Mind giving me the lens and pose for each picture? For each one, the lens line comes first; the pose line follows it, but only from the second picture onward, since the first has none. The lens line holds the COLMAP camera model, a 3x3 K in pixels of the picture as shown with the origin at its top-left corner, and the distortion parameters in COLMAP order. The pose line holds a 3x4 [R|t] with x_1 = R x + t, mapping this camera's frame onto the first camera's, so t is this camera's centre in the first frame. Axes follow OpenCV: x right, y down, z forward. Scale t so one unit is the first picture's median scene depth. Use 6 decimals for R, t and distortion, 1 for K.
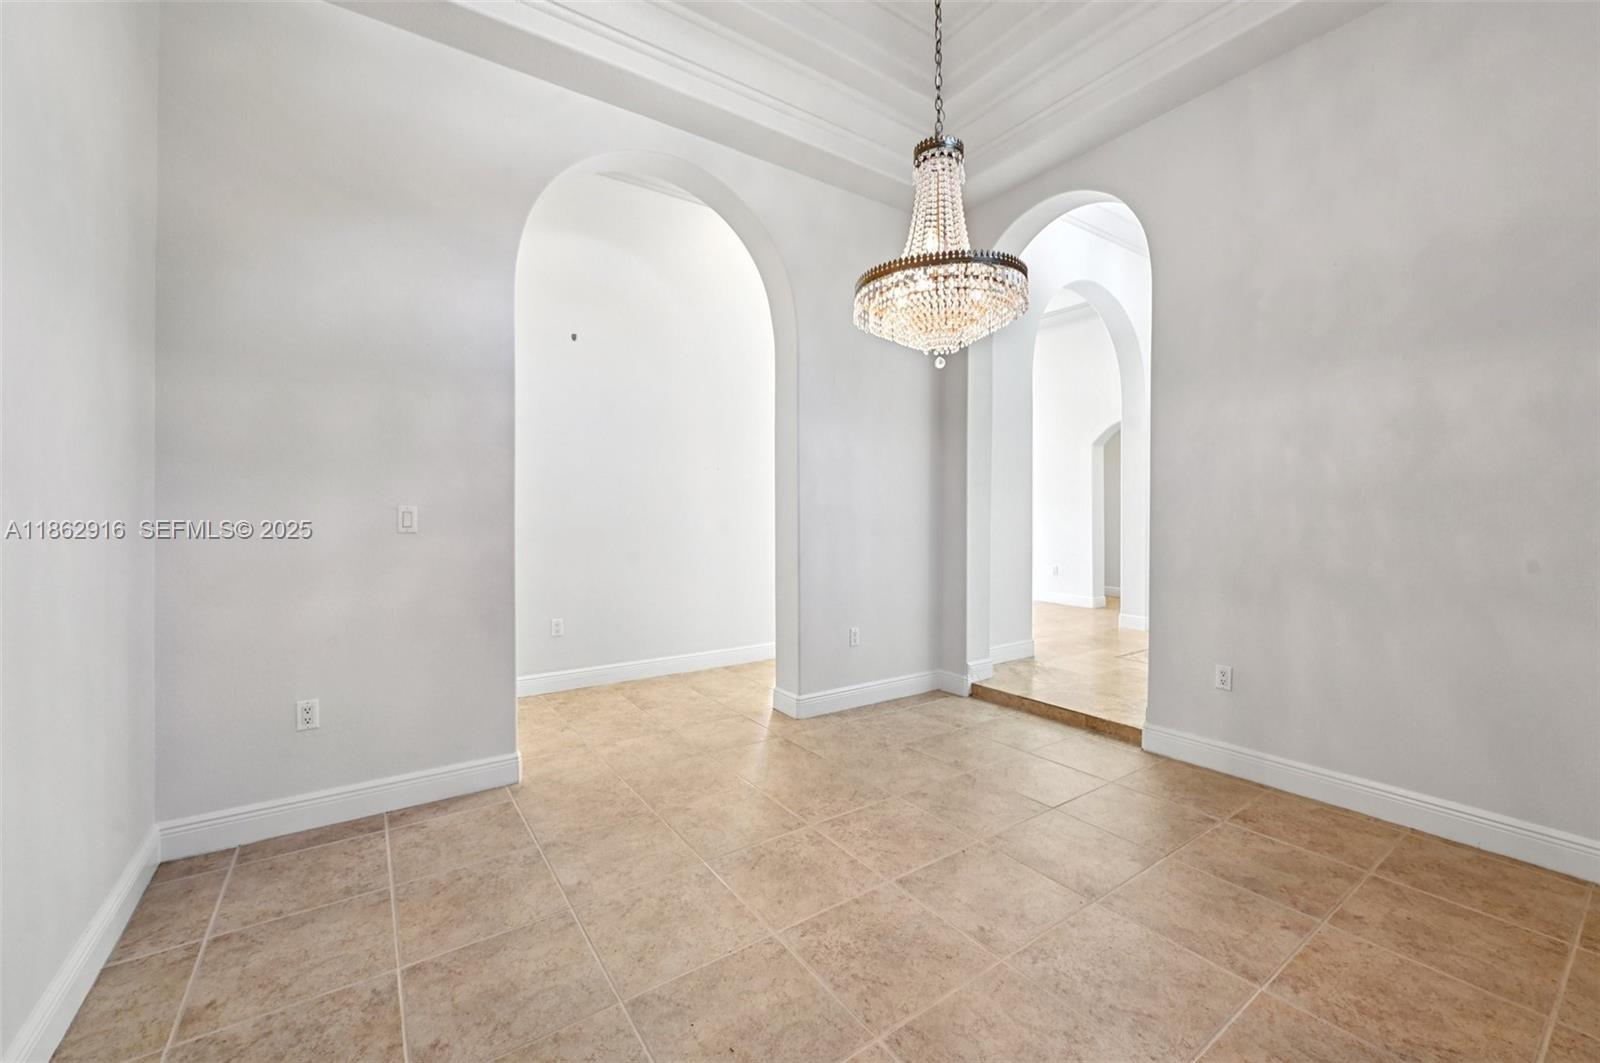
lens RADIAL K [[637.2, 0, 804.0], [0, 637.2, 522.1], [0, 0, 1]] dist [-0.008298, 0.000487]
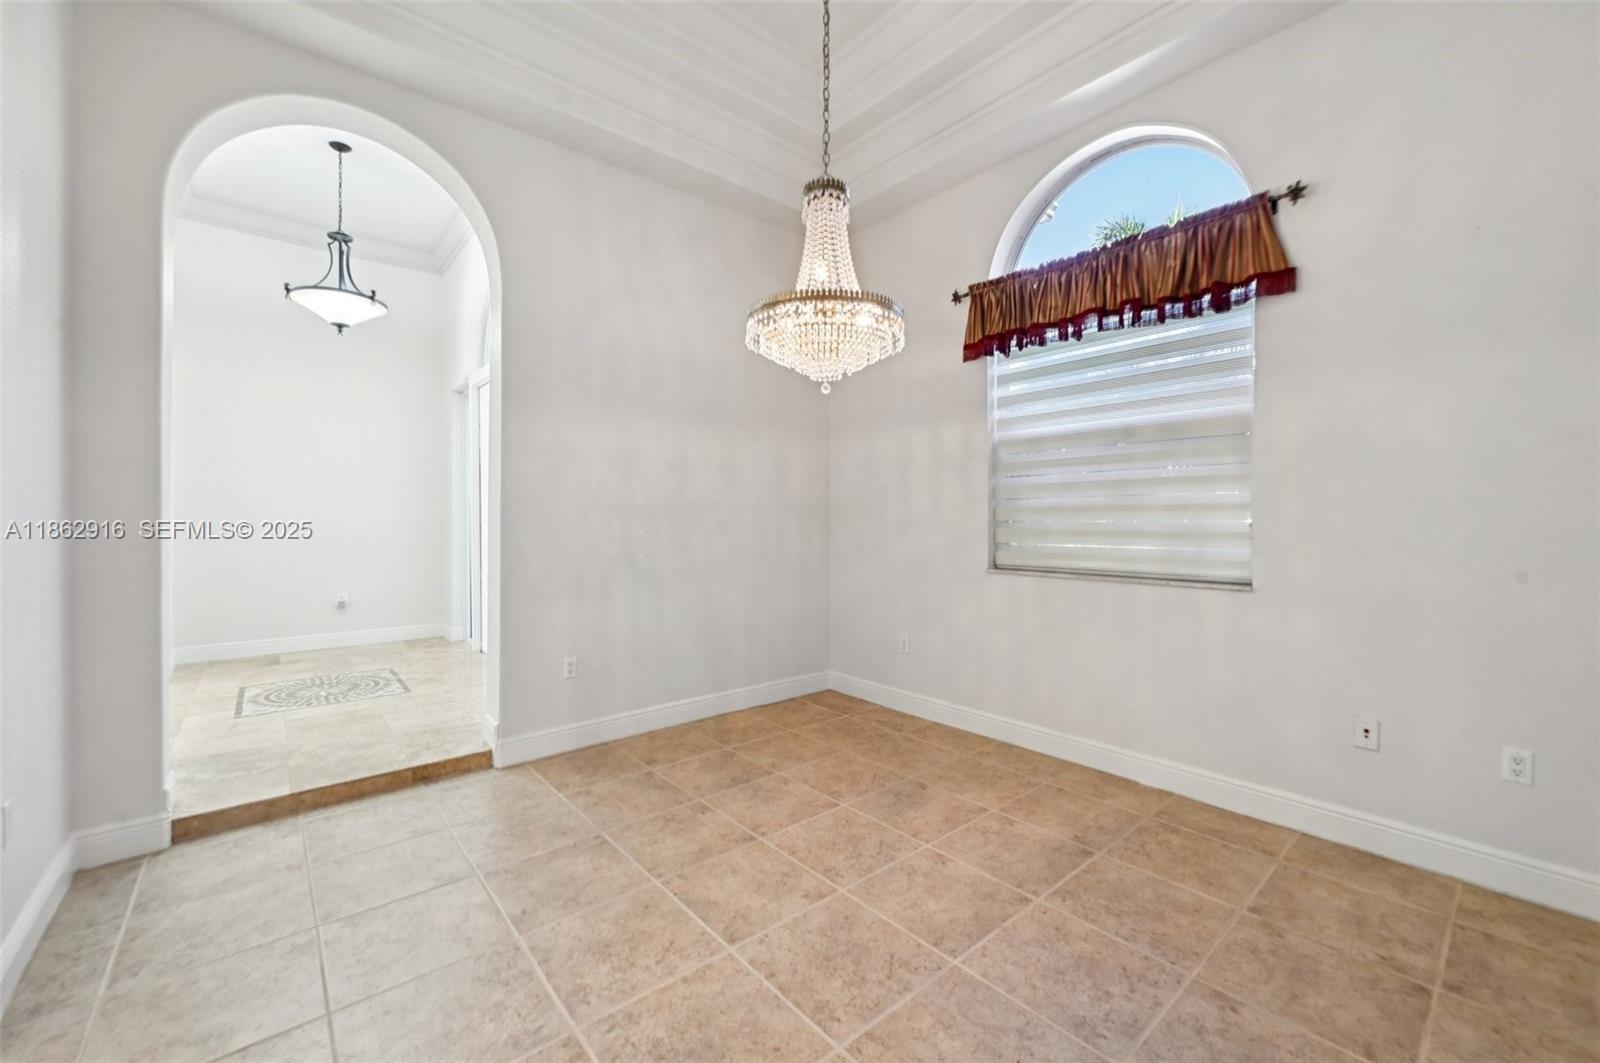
lens RADIAL K [[637.2, 0, 804.1], [0, 637.2, 526.1], [0, 0, 1]] dist [-0.008298, 0.000487]
pose [[-0.106225, -0.006934, 0.994318, -0.613240], [0.016056, 0.999833, 0.008688, -0.014348], [-0.994212, 0.016888, -0.106096, 0.823241]]
